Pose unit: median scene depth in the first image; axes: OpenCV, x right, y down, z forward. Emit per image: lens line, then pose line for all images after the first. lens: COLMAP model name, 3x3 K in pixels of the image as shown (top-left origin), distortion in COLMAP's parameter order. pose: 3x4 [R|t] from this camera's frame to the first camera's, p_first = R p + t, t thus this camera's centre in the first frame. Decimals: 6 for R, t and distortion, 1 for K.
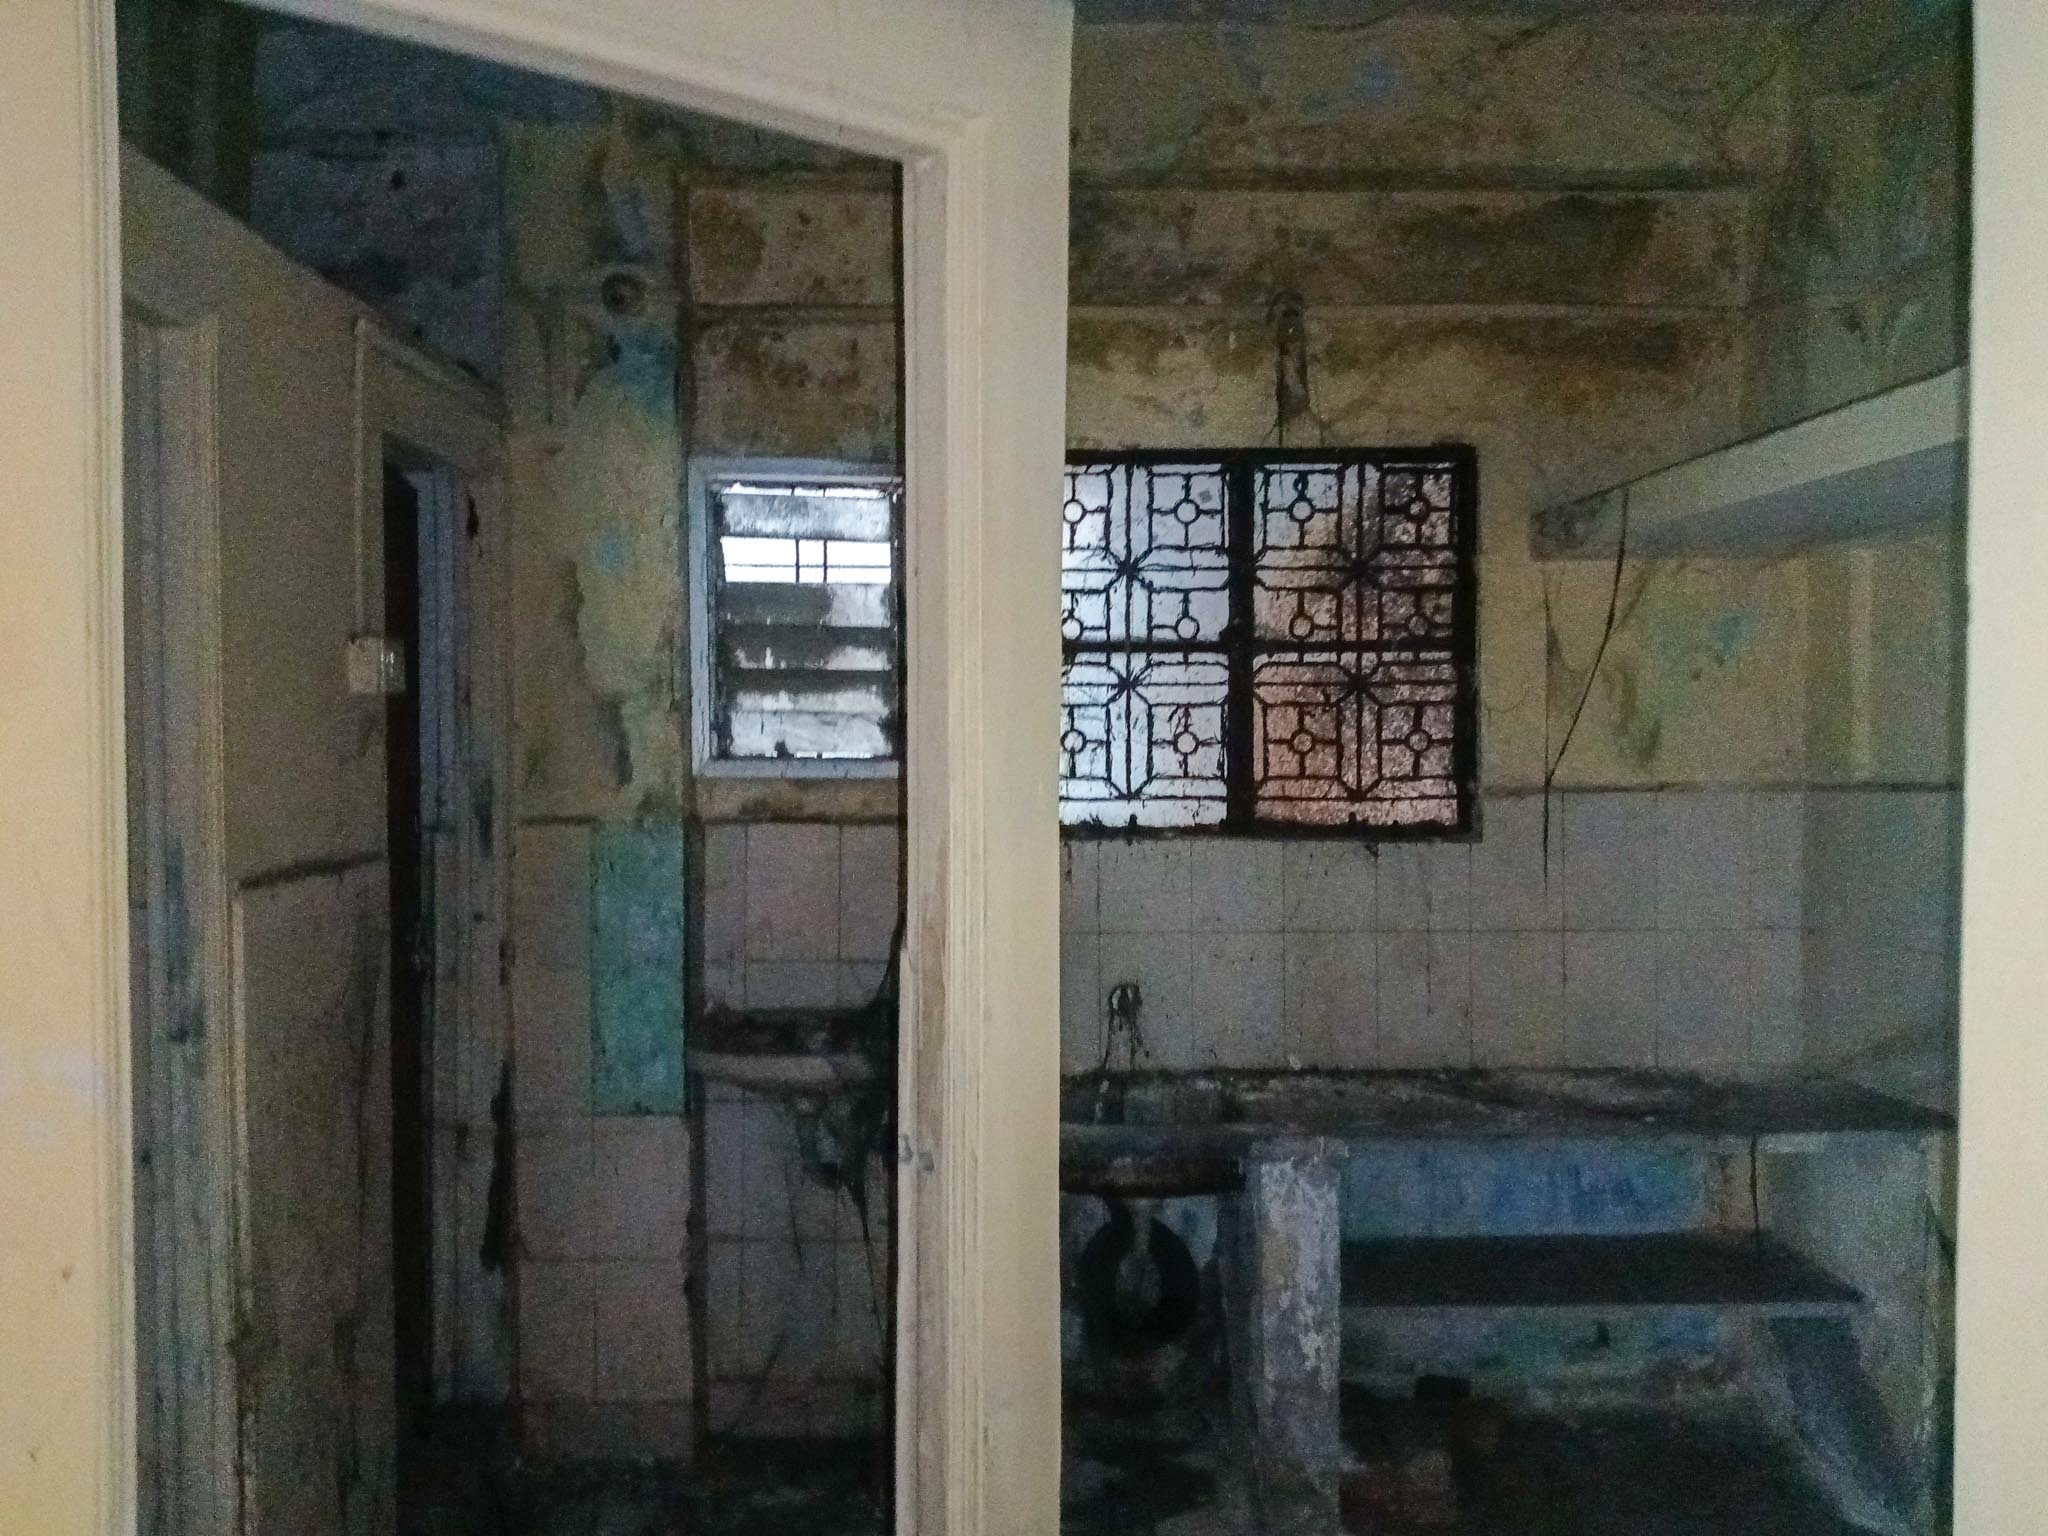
lens RADIAL K [[1552.7, 0, 1024.0], [0, 1552.7, 768.0], [0, 0, 1]] dist [0.126247, -0.252340]
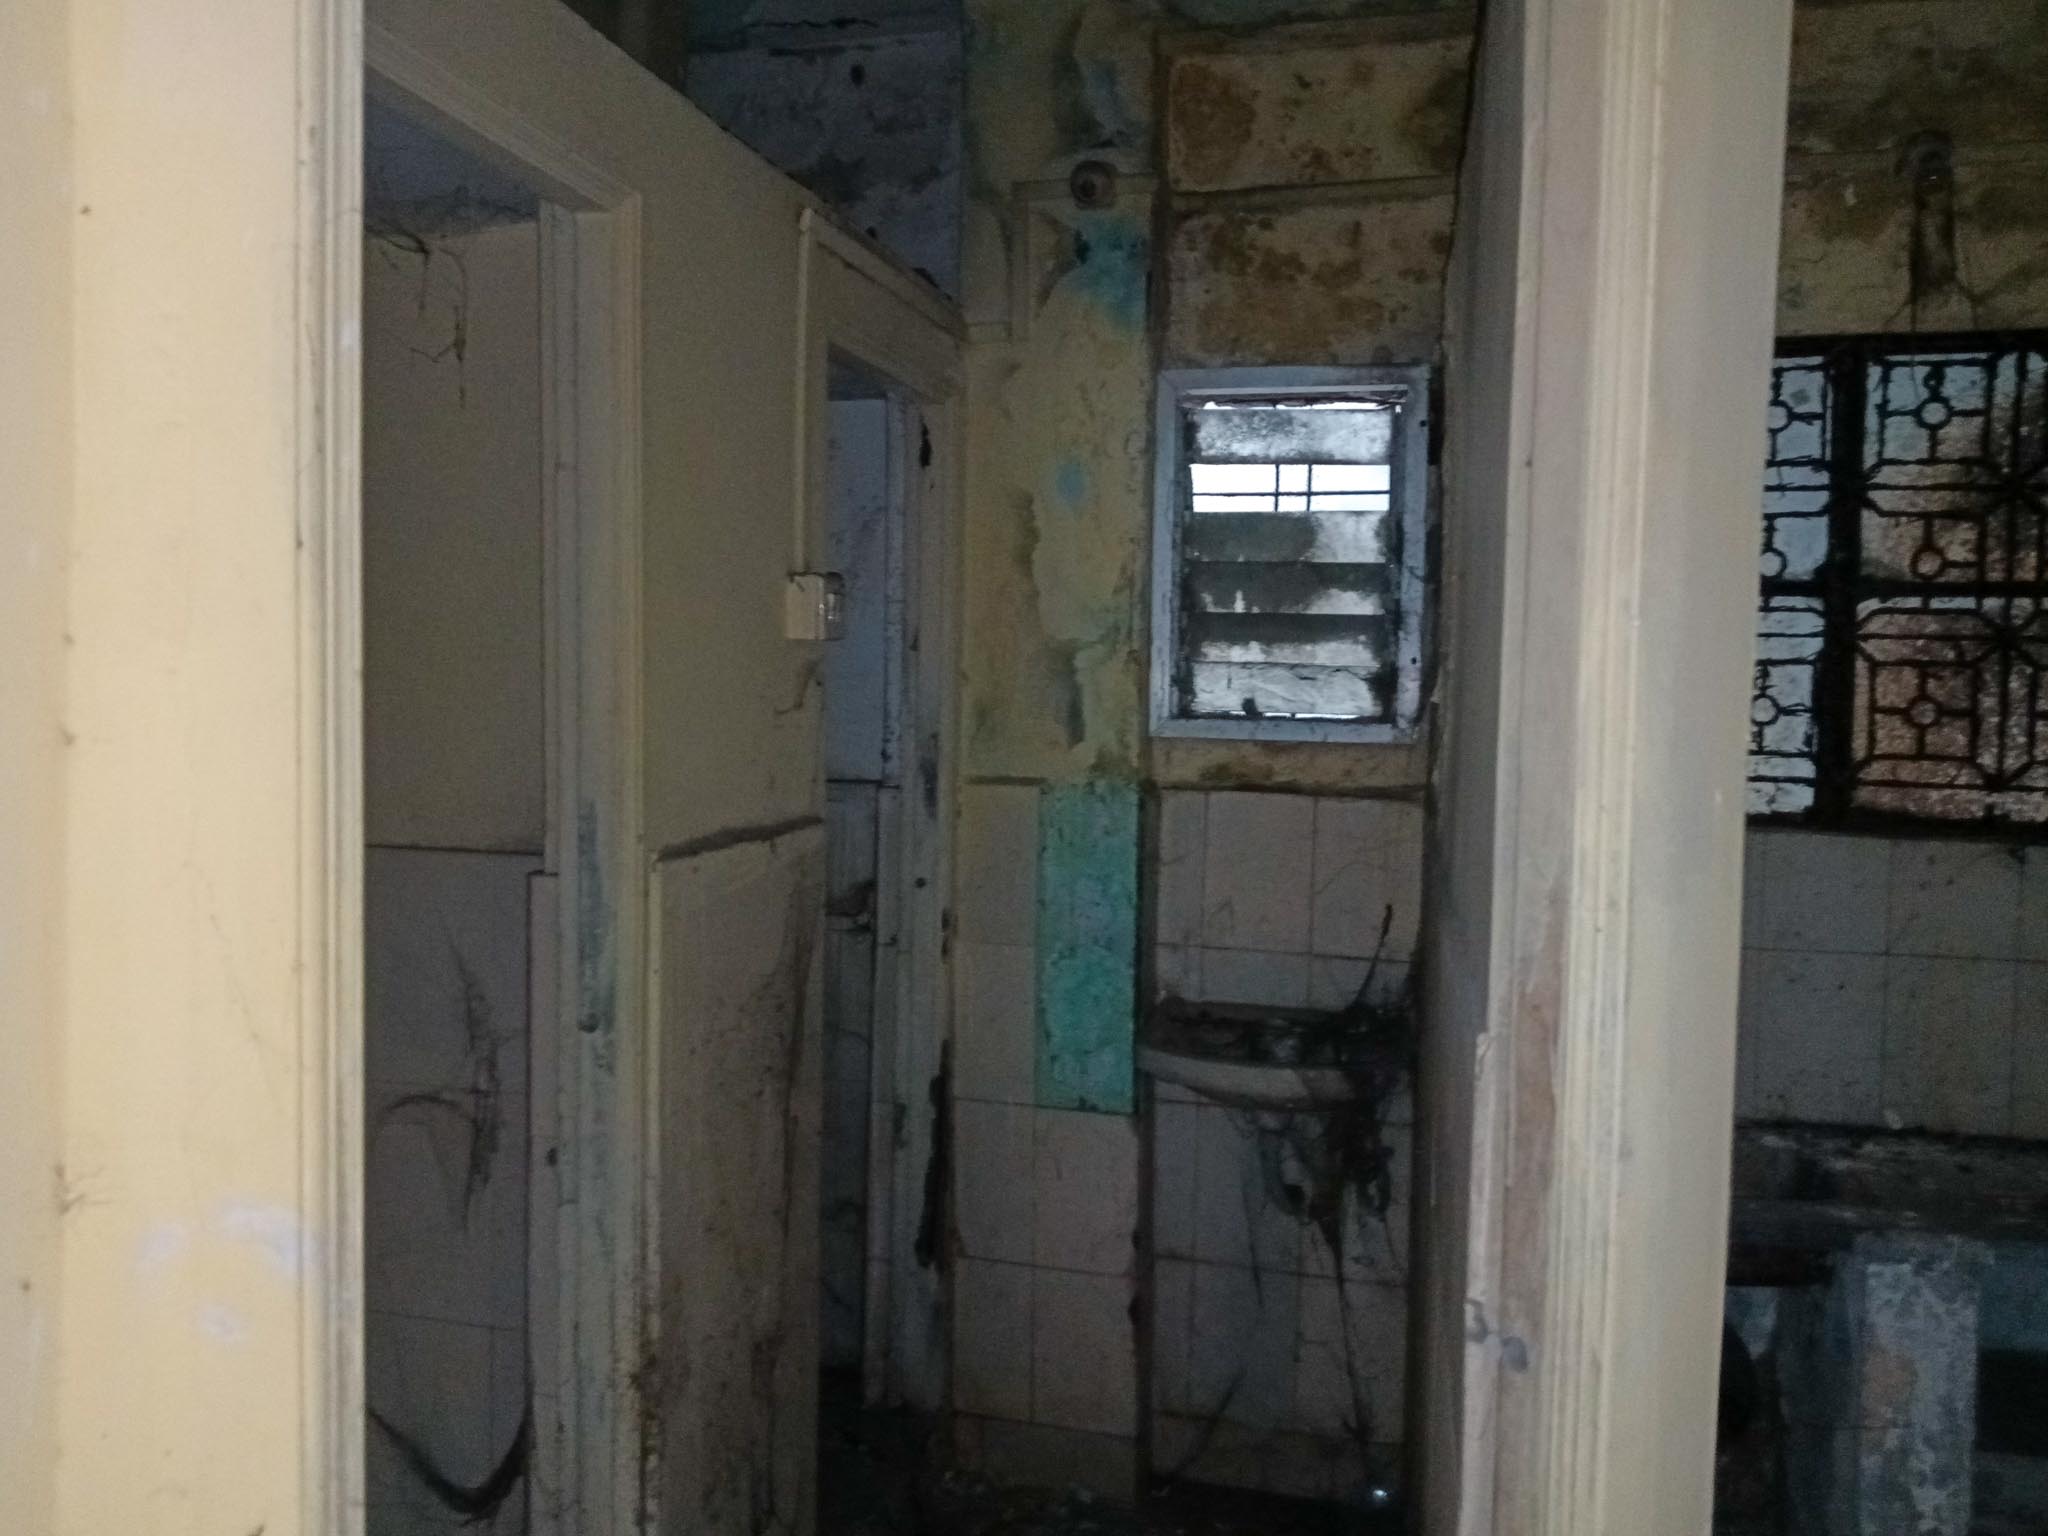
lens RADIAL K [[1564.5, 0, 982.3], [0, 1564.5, 770.0], [0, 0, 1]] dist [0.044030, -0.103860]
pose [[0.953676, 0.034535, -0.298846, -0.034751], [-0.024618, 0.999016, 0.036884, -0.005331], [0.299826, -0.027818, 0.953588, 0.117037]]
